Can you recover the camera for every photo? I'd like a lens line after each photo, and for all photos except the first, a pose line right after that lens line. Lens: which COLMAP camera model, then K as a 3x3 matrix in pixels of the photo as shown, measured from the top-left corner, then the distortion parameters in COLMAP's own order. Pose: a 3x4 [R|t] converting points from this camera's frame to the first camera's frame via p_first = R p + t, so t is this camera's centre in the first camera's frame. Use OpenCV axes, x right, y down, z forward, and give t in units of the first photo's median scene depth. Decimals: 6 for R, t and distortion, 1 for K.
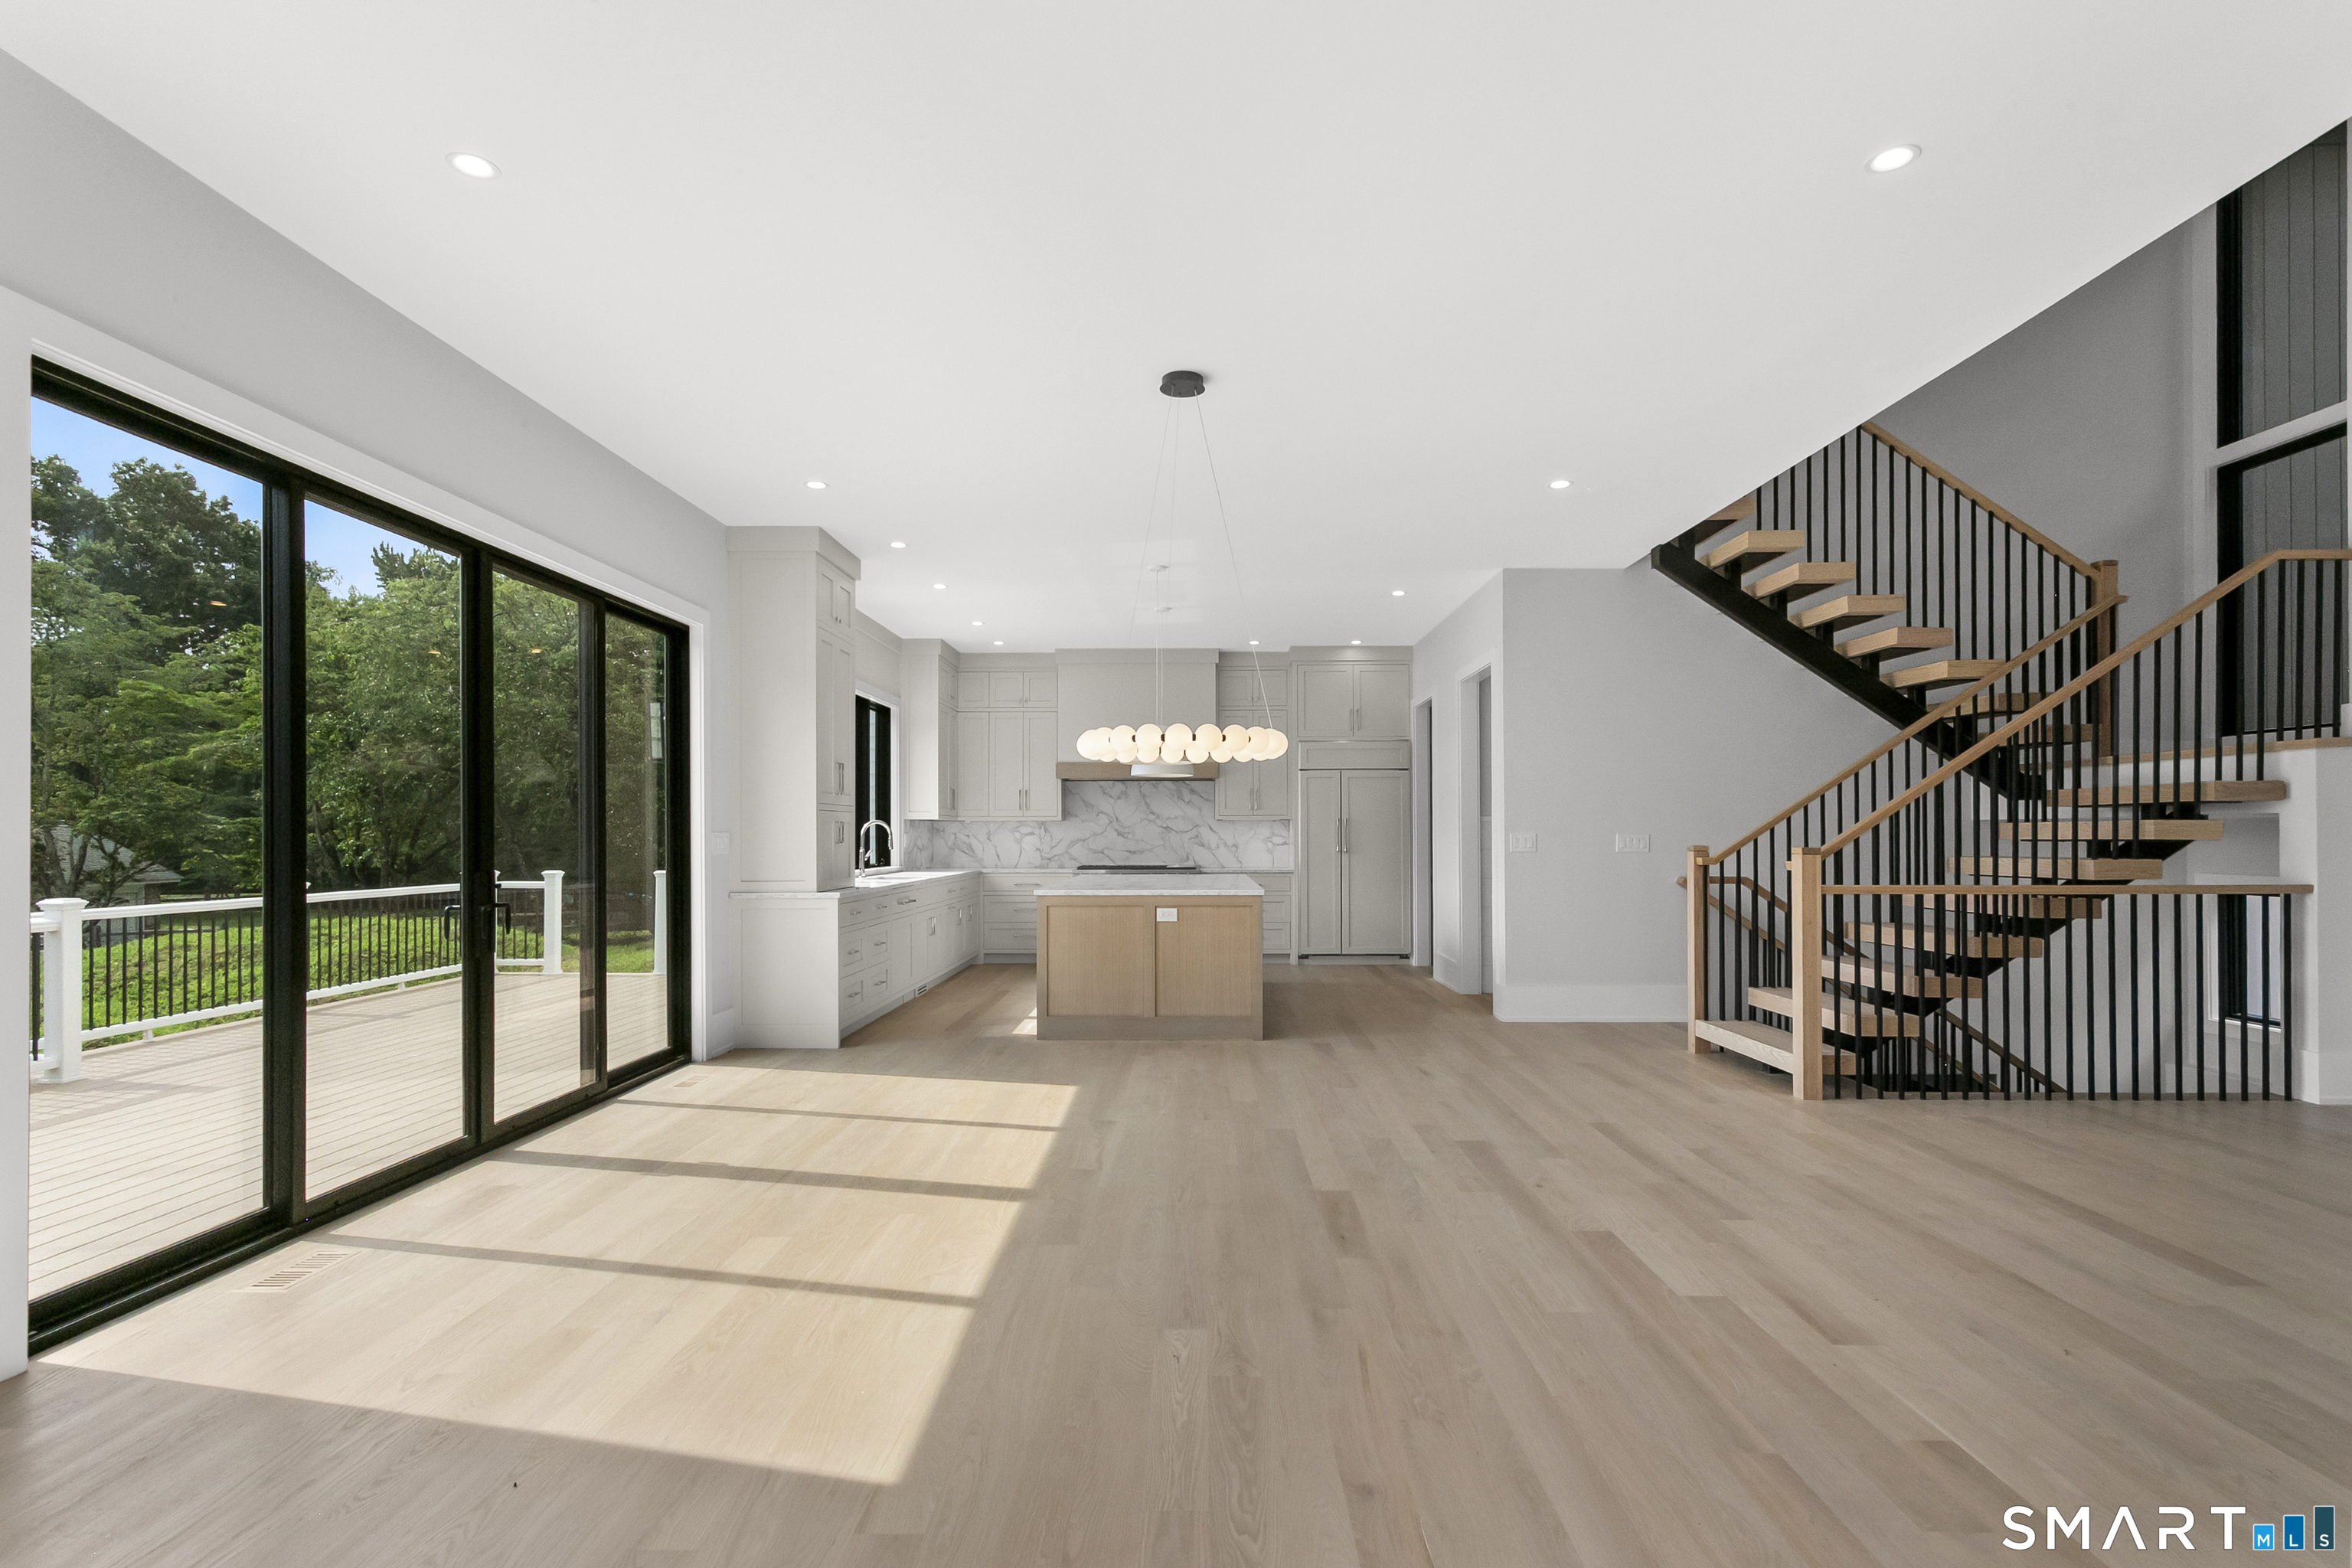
lens RADIAL K [[1125.4, 0, 1176.0], [0, 1125.4, 826.8], [0, 0, 1]] dist [0.014289, 0.001925]
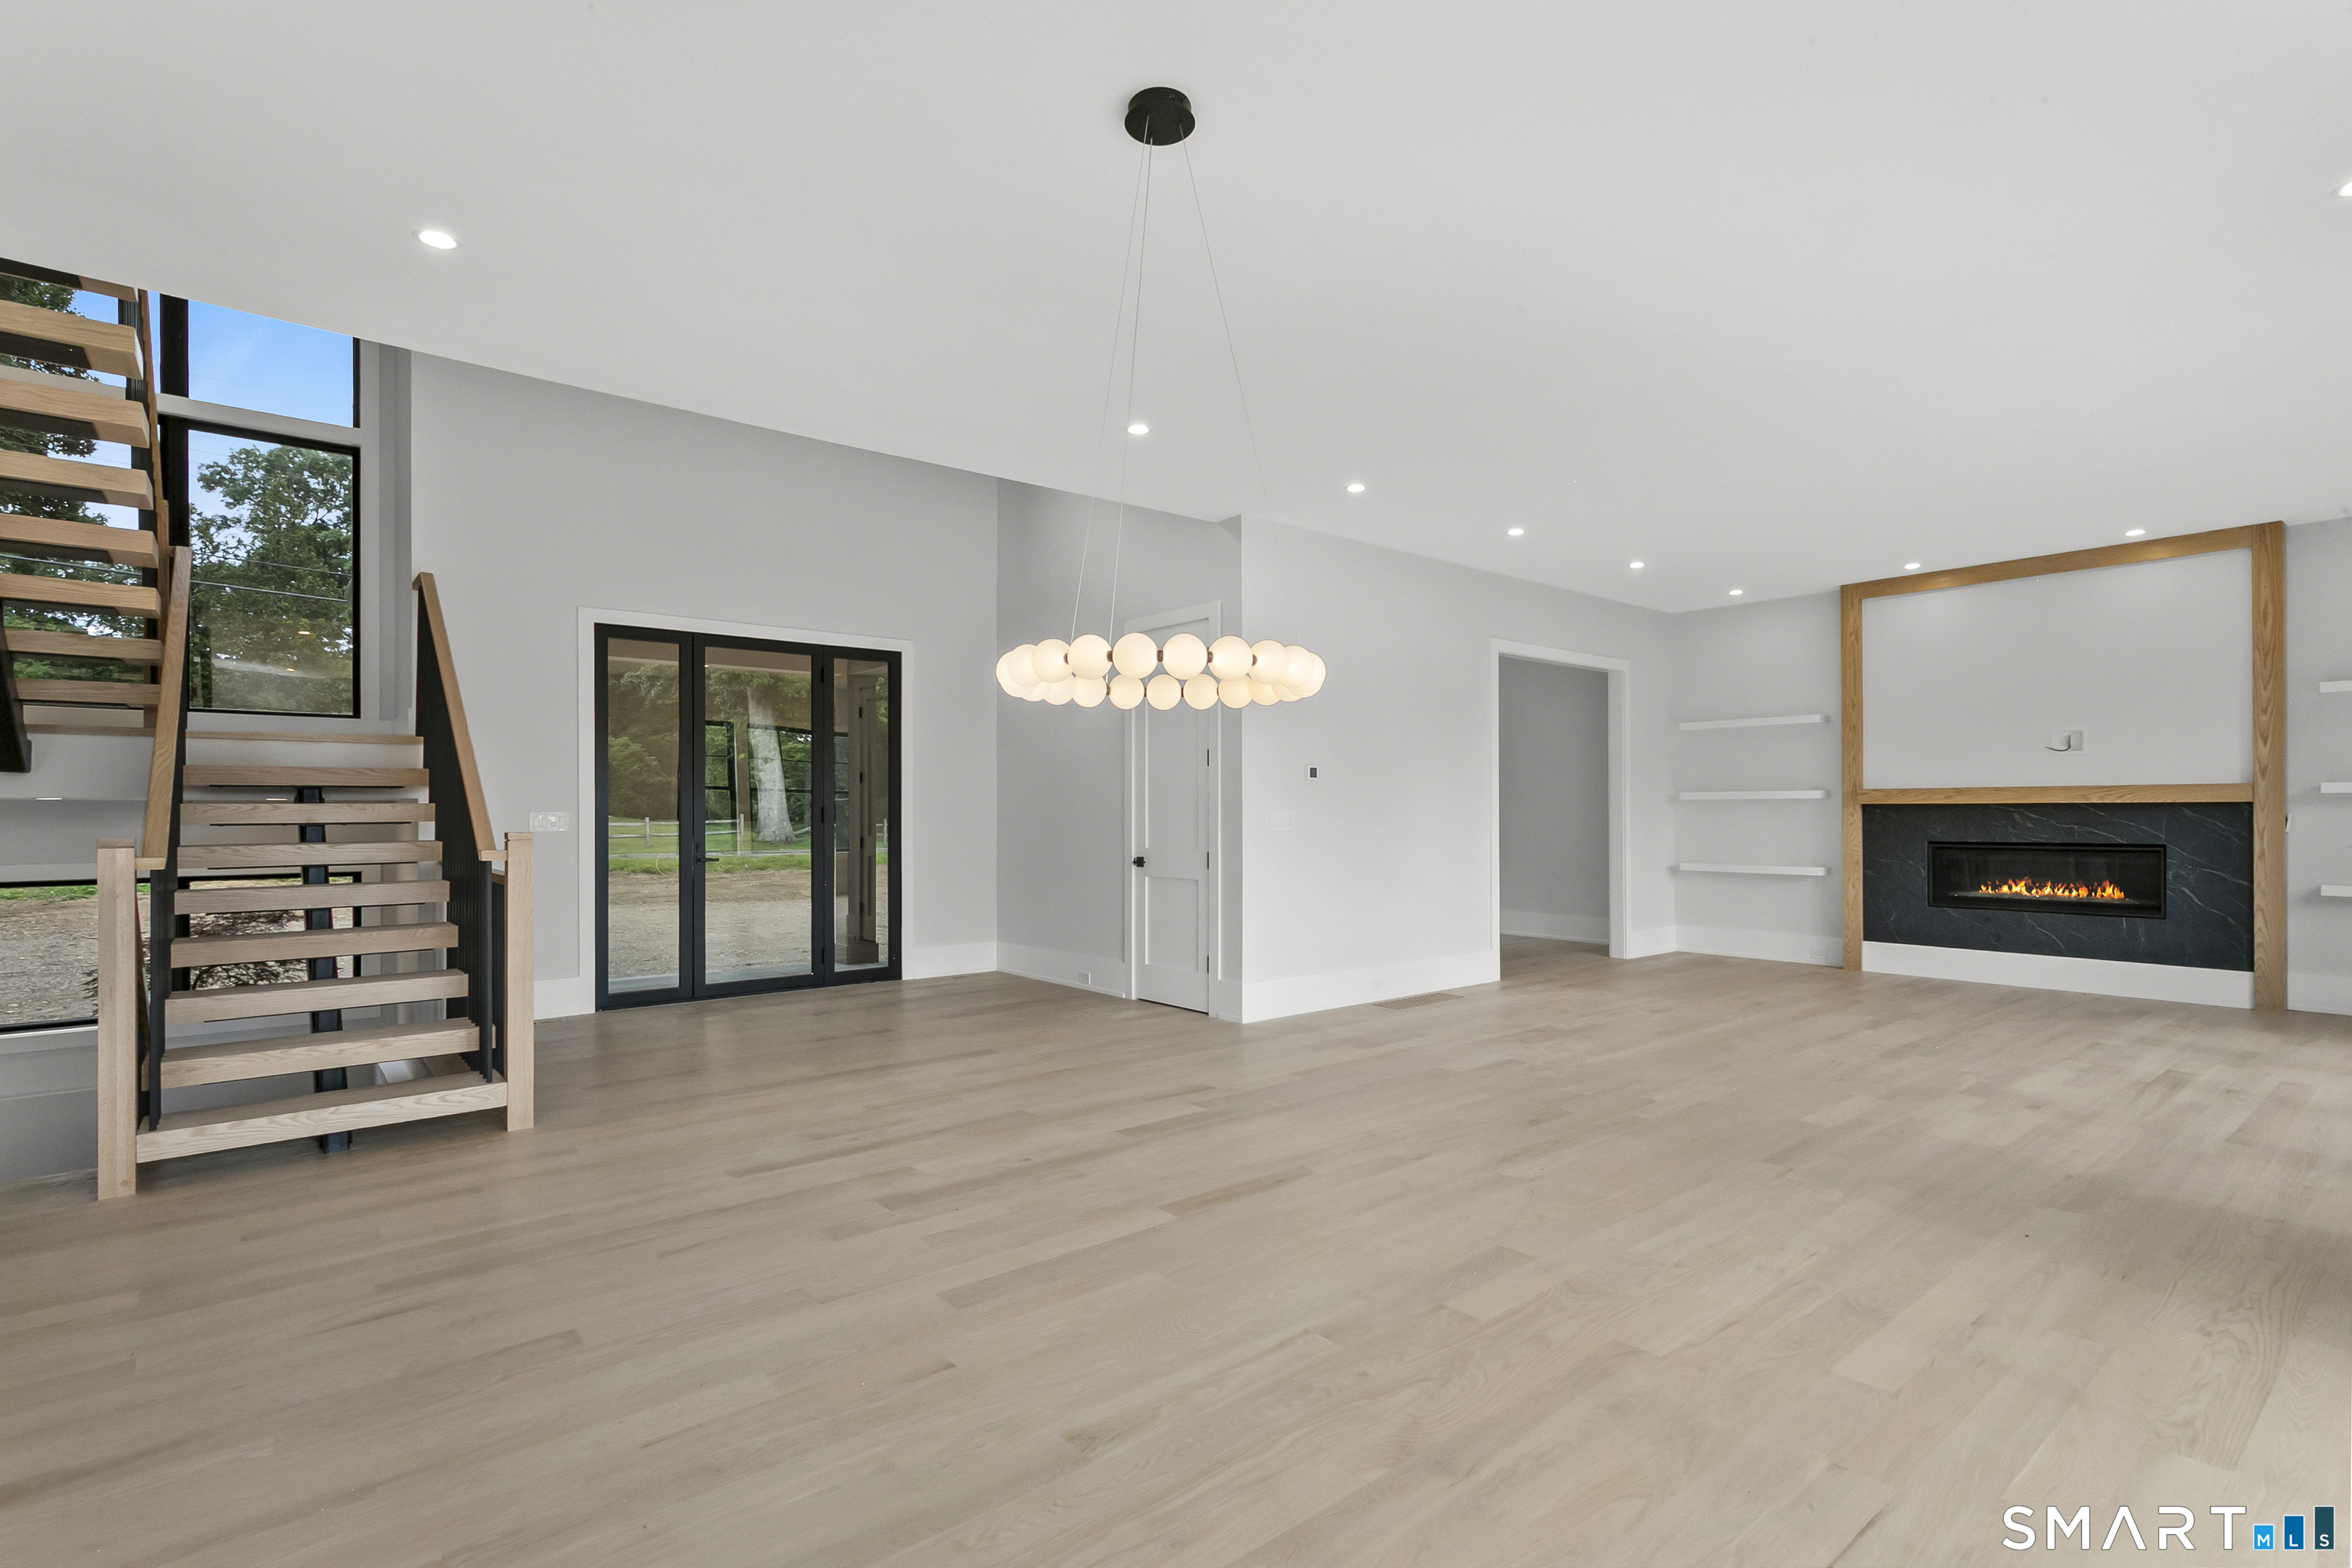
lens RADIAL K [[1125.4, 0, 1163.5], [0, 1125.4, 793.2], [0, 0, 1]] dist [0.014289, 0.001925]
pose [[-0.648701, 0.012692, 0.760938, -0.202670], [-0.001164, 0.999843, -0.017669, 0.000605], [-0.761043, -0.012348, -0.648584, 0.585503]]
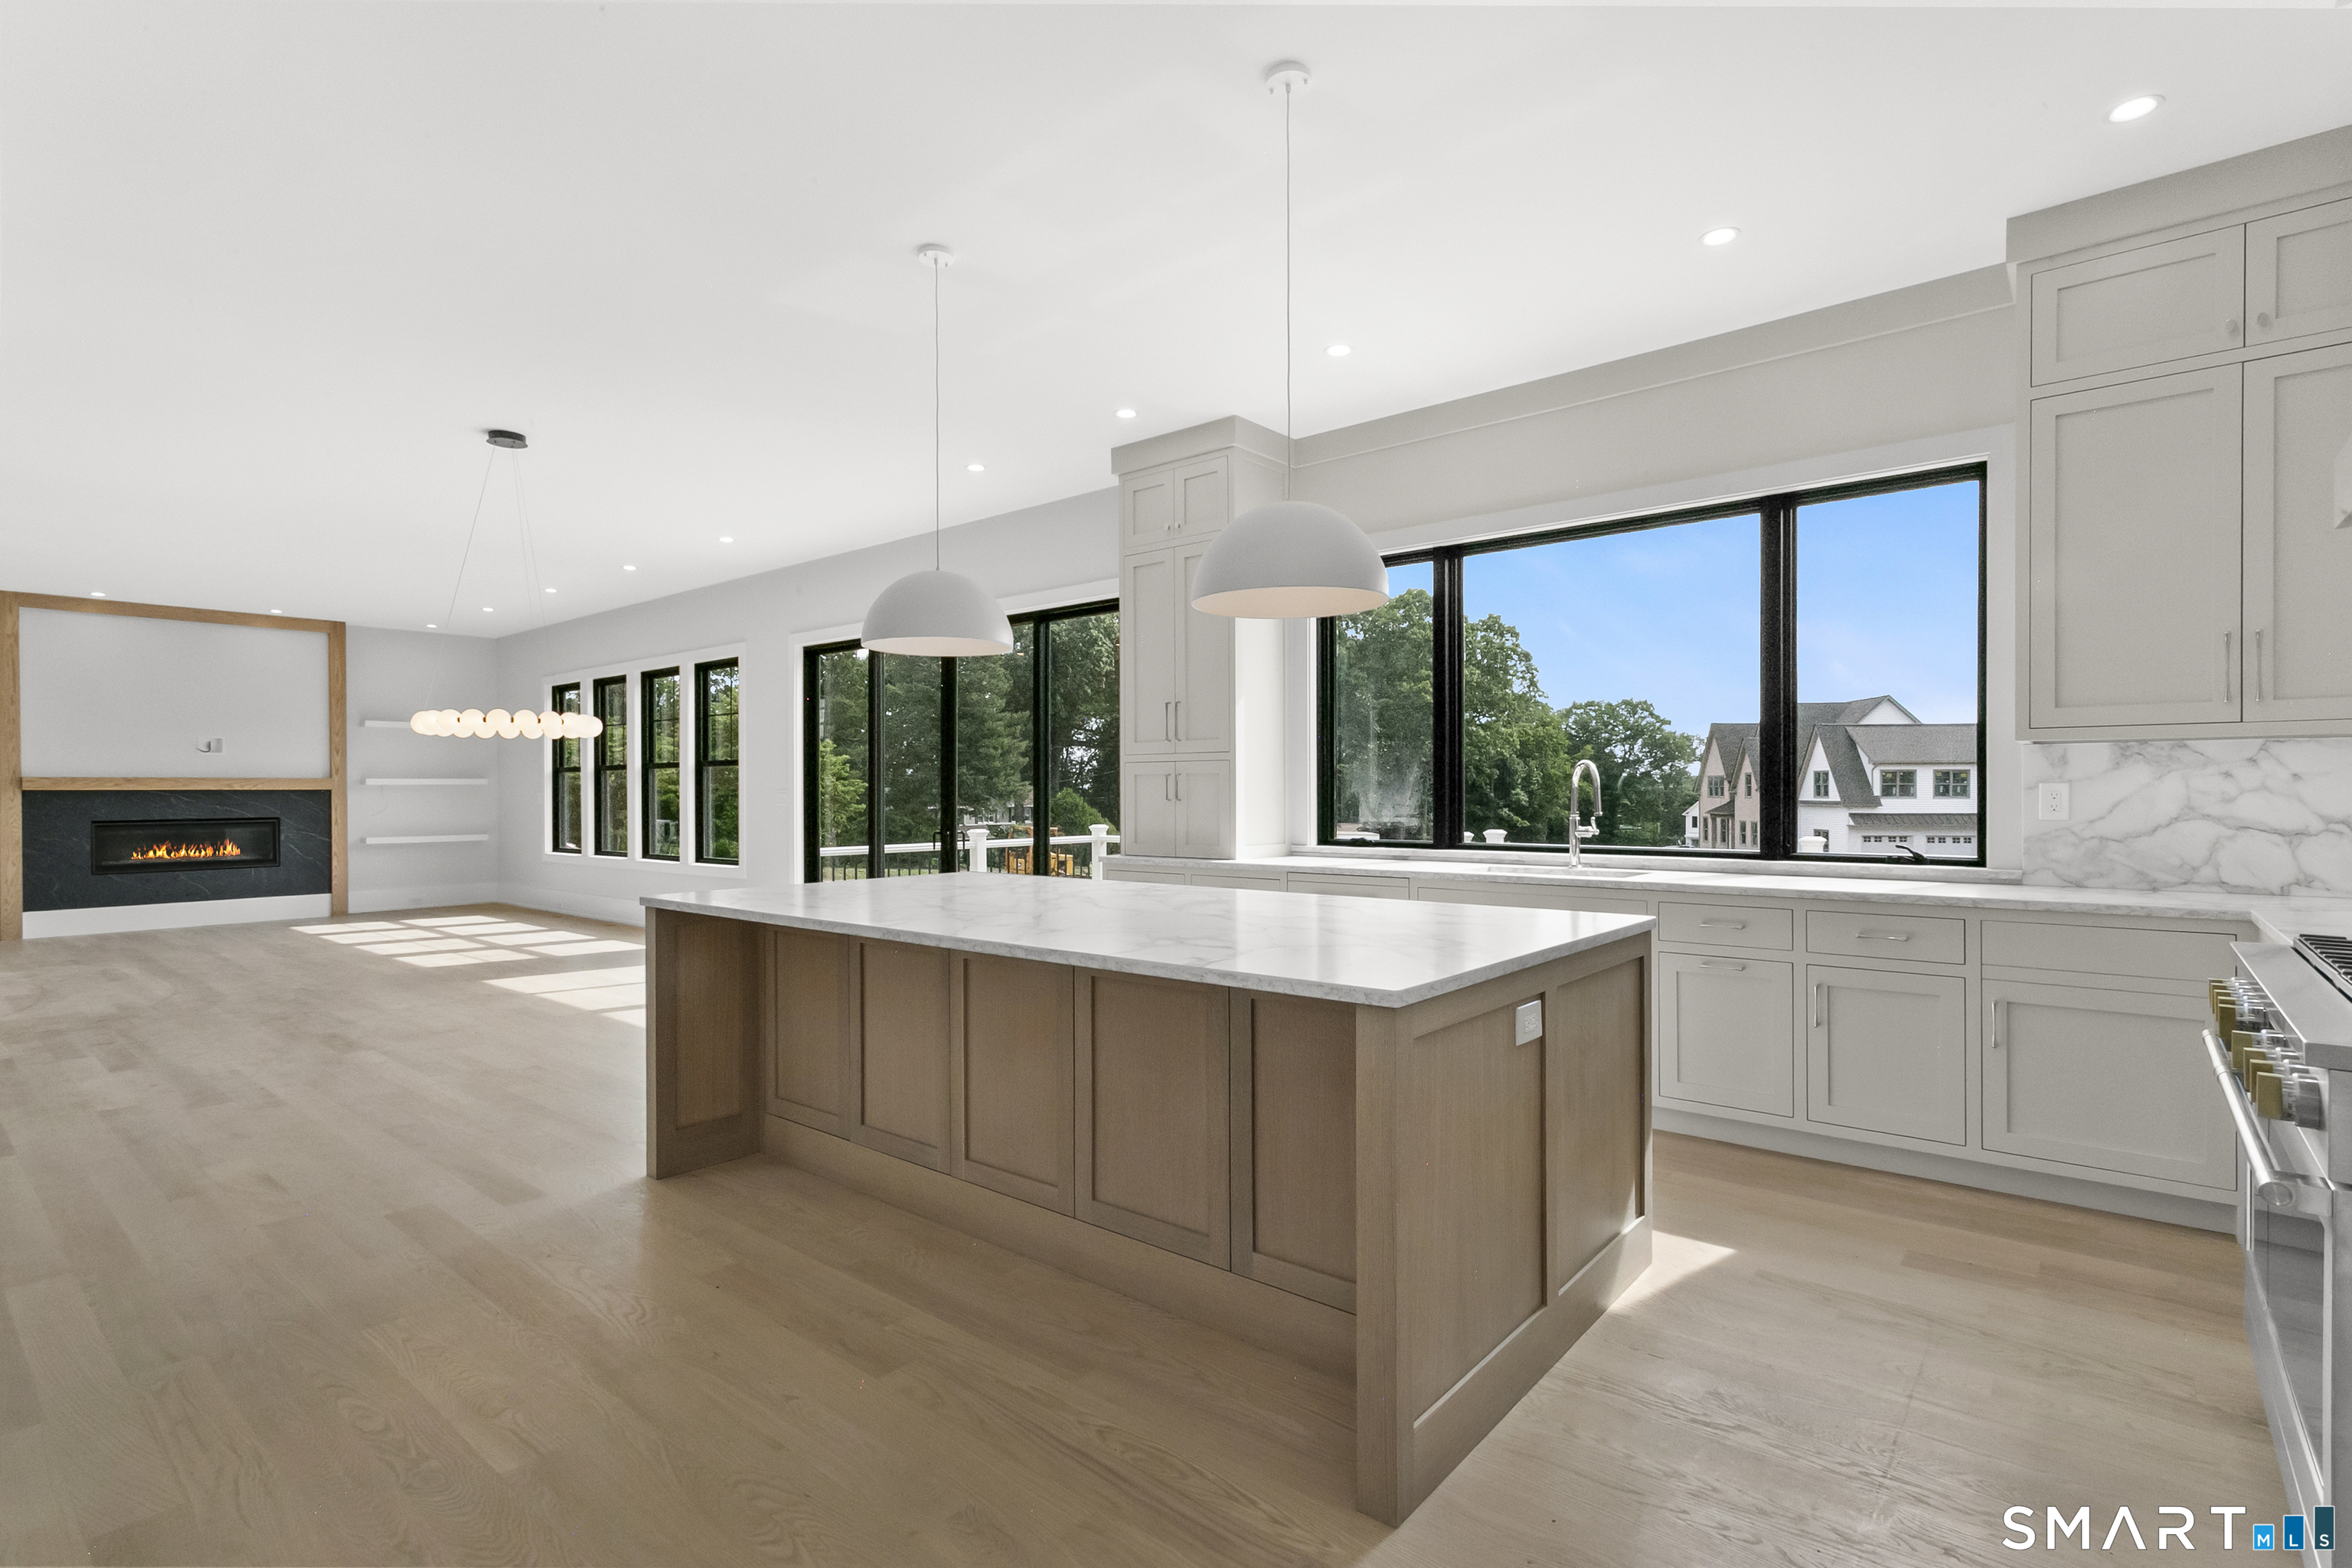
lens RADIAL K [[1125.4, 0, 1191.5], [0, 1125.4, 789.7], [0, 0, 1]] dist [0.014289, 0.001925]
pose [[-0.622113, 0.004115, -0.782917, 0.214367], [0.010958, 0.999934, -0.003452, 0.006311], [0.782851, -0.010727, -0.622117, 0.980243]]
